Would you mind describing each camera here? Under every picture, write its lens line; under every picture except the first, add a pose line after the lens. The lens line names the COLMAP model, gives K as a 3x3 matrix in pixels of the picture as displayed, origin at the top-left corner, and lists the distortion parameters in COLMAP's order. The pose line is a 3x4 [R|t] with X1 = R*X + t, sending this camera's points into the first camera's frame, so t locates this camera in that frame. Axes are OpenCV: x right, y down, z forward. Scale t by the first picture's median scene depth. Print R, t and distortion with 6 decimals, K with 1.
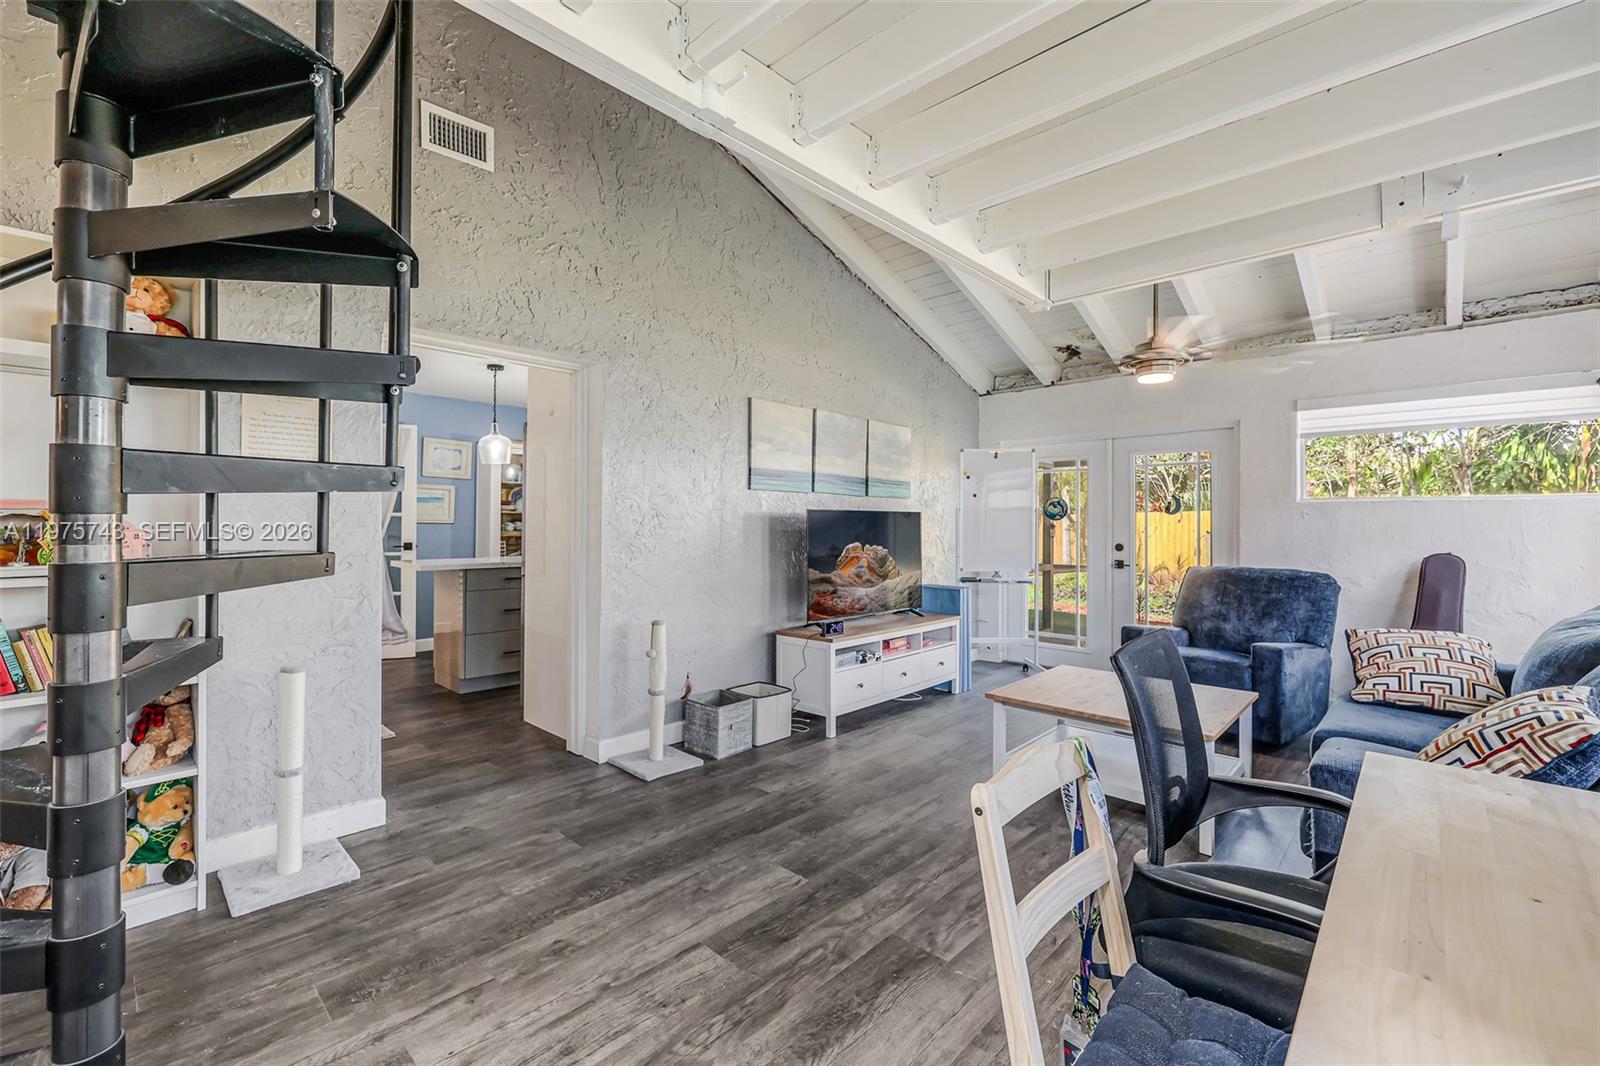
lens RADIAL K [[681.1, 0, 791.4], [0, 681.1, 523.4], [0, 0, 1]] dist [0.000422, -0.000264]
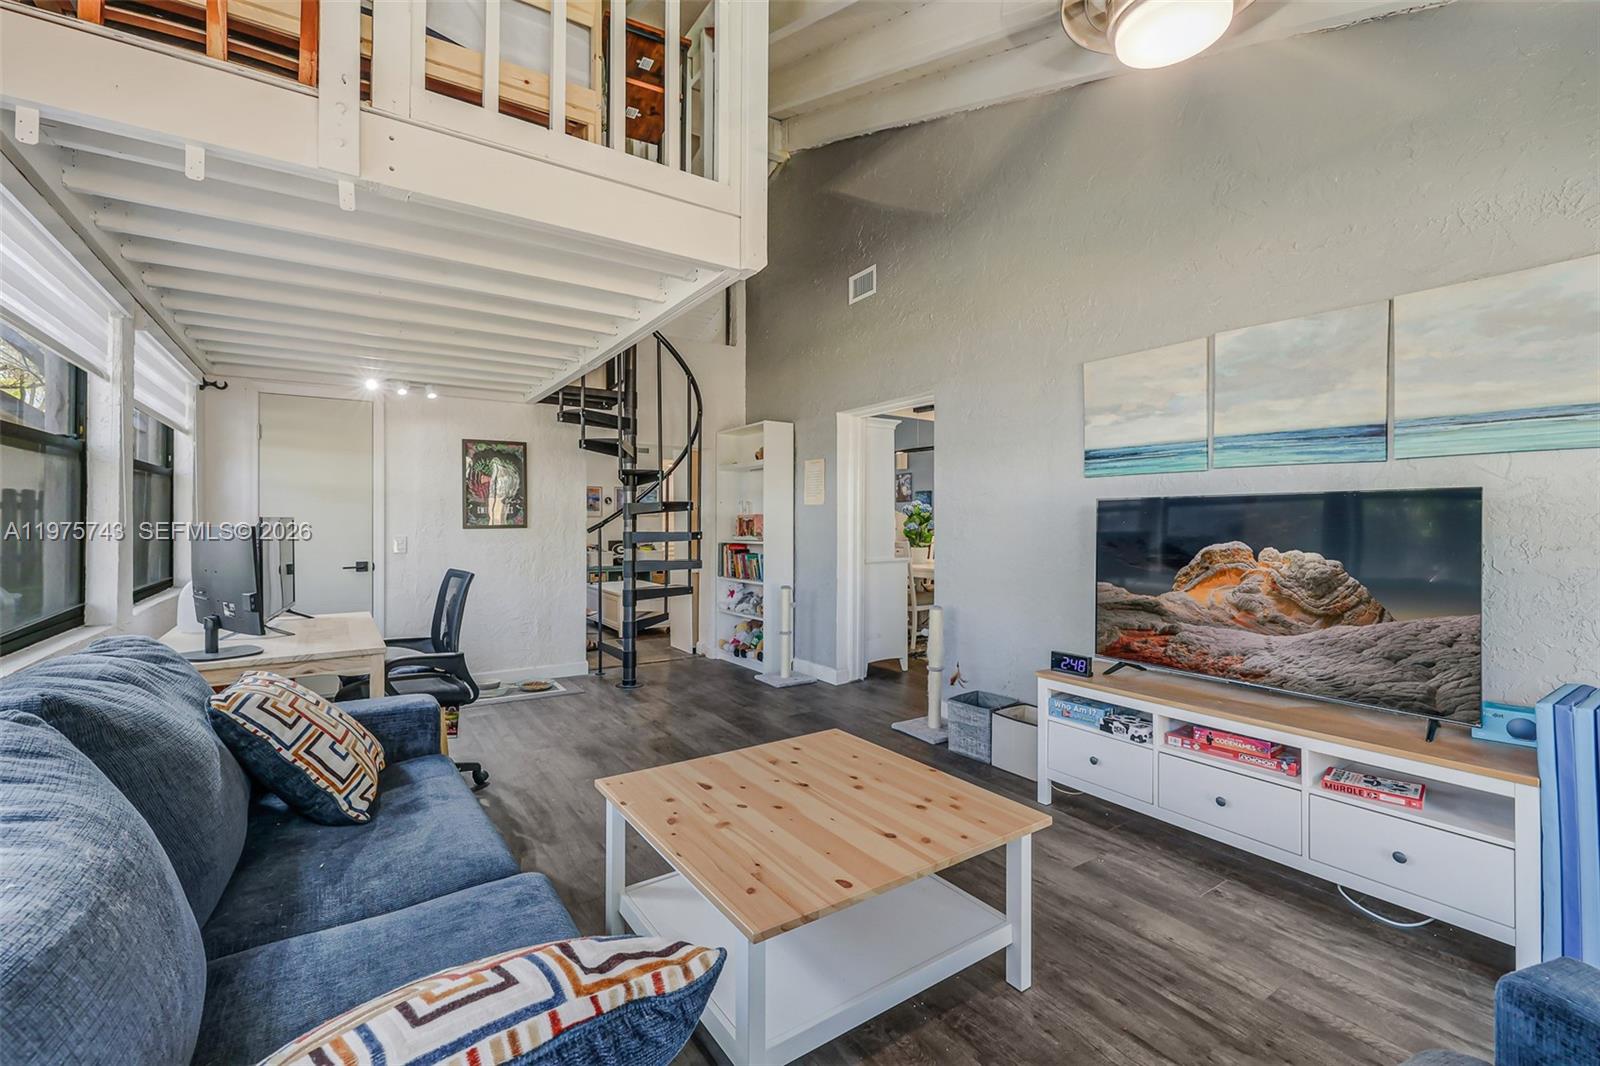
lens RADIAL K [[681.1, 0, 785.3], [0, 681.1, 522.3], [0, 0, 1]] dist [0.000422, -0.000264]
pose [[-0.221747, -0.008805, -0.975065, 0.780489], [-0.008843, 0.999936, -0.007019, 0.011472], [0.975064, 0.007066, -0.221810, 0.810380]]
